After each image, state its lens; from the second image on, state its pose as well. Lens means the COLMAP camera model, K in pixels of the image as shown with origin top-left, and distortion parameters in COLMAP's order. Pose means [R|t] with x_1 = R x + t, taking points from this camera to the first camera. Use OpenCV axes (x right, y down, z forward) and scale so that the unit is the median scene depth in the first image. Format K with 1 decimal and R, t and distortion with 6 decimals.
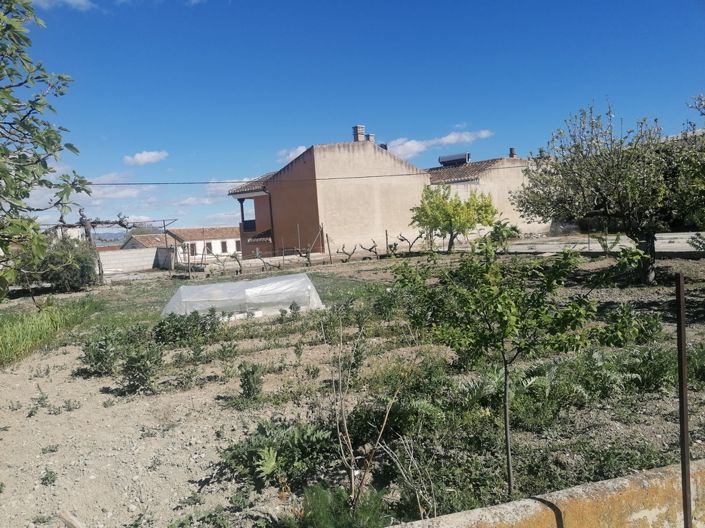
lens RADIAL K [[527.9, 0, 355.2], [0, 527.9, 268.6], [0, 0, 1]] dist [0.079441, -0.080693]
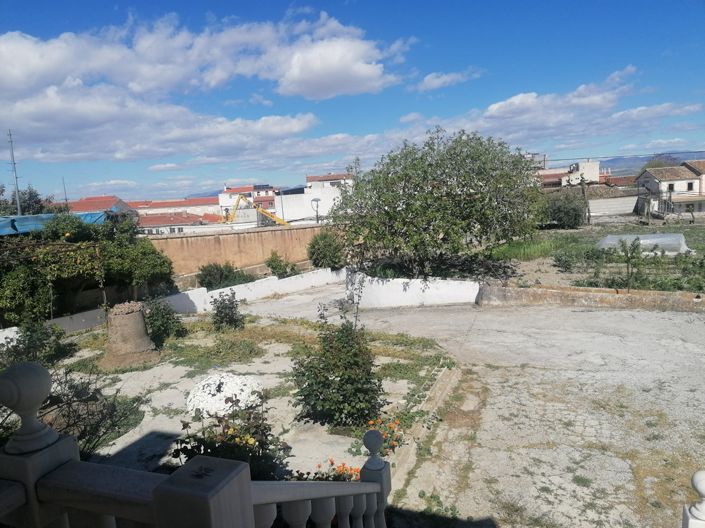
lens RADIAL K [[527.9, 0, 353.4], [0, 527.9, 264.2], [0, 0, 1]] dist [0.079441, -0.080693]
pose [[0.616696, 0.133618, -0.775779, 0.311436], [-0.031685, 0.988904, 0.145139, -0.057236], [0.786564, -0.064926, 0.614087, -0.476453]]
